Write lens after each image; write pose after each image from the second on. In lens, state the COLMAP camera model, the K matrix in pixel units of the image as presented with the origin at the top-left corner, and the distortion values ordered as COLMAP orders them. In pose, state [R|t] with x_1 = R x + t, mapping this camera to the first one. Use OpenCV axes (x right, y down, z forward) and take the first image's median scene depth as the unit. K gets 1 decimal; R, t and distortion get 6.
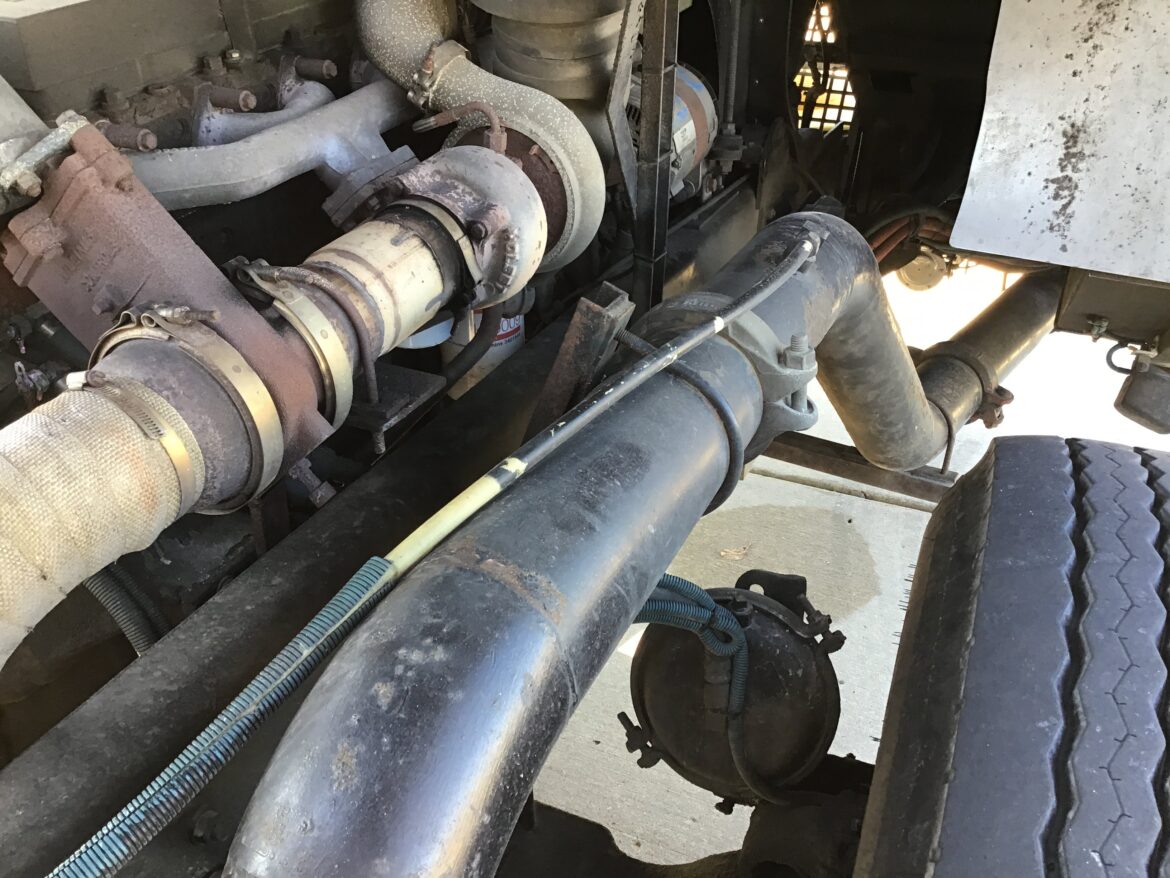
lens RADIAL K [[1057.0, 0, 585.0], [0, 1057.0, 439.0], [0, 0, 1]] dist [0.109577, -0.184300]
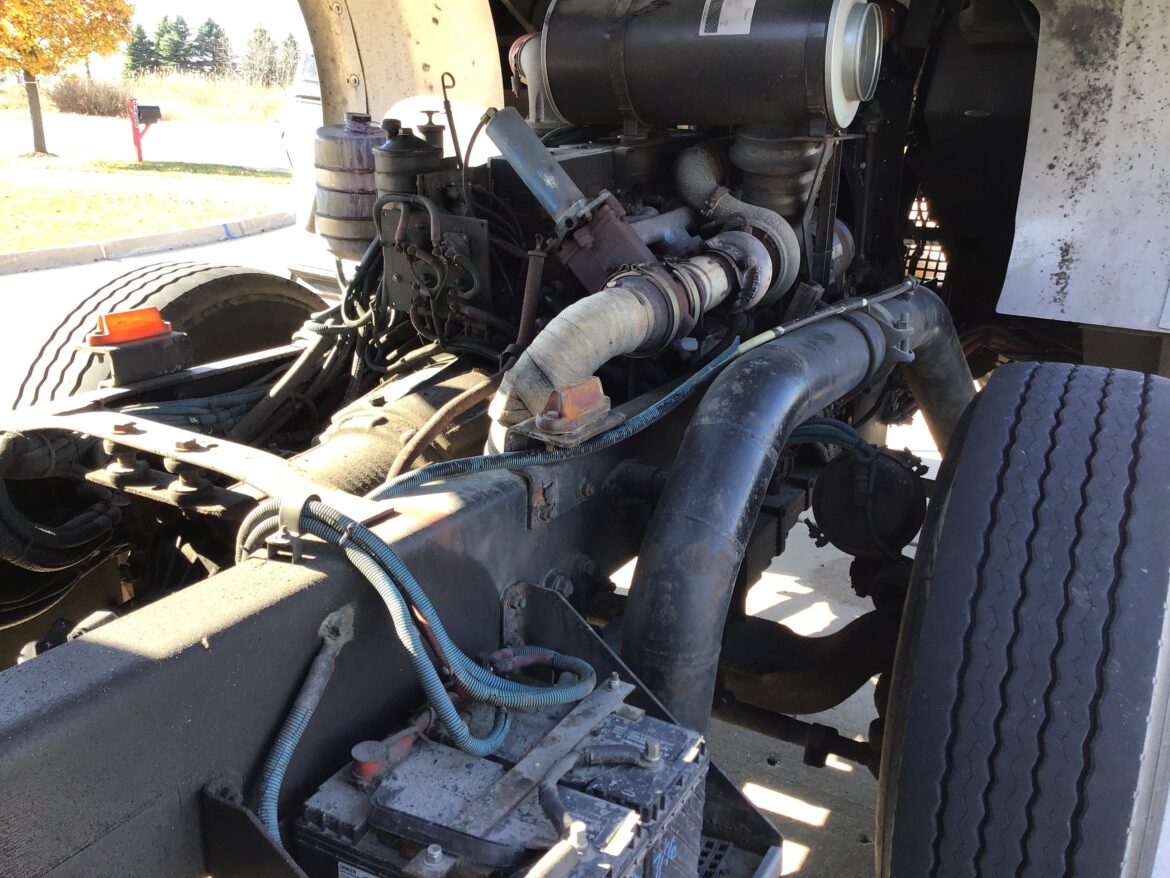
lens RADIAL K [[1057.0, 0, 585.0], [0, 1057.0, 439.0], [0, 0, 1]] dist [0.109577, -0.184300]
pose [[0.994121, 0.039202, -0.100927, -0.166583], [-0.059105, 0.977498, -0.202496, 0.512859], [0.090718, 0.207271, 0.974068, -0.869215]]
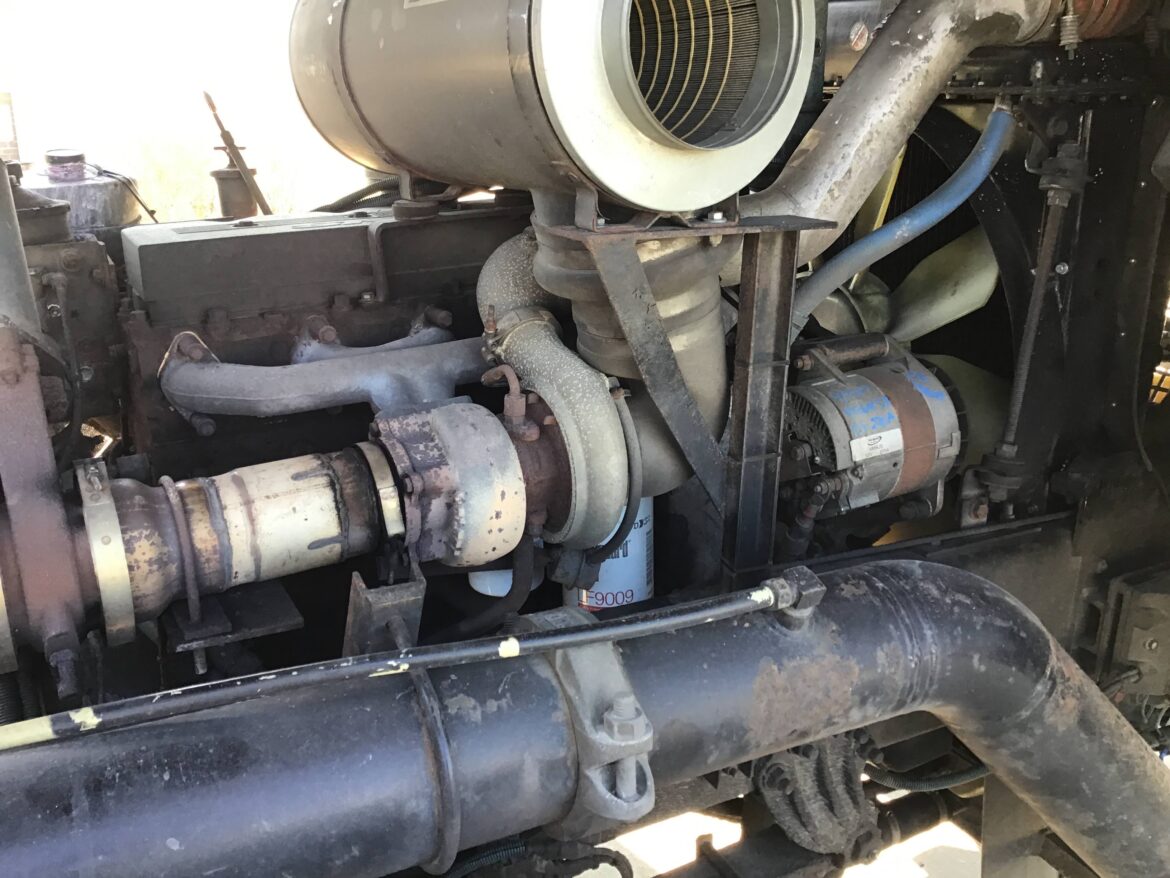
lens RADIAL K [[1057.0, 0, 585.0], [0, 1057.0, 439.0], [0, 0, 1]] dist [0.109577, -0.184300]
pose [[0.799741, 0.181897, -0.572126, 0.517686], [-0.306217, 0.943298, -0.128139, -0.144966], [0.516377, 0.277673, 0.810094, 0.258834]]
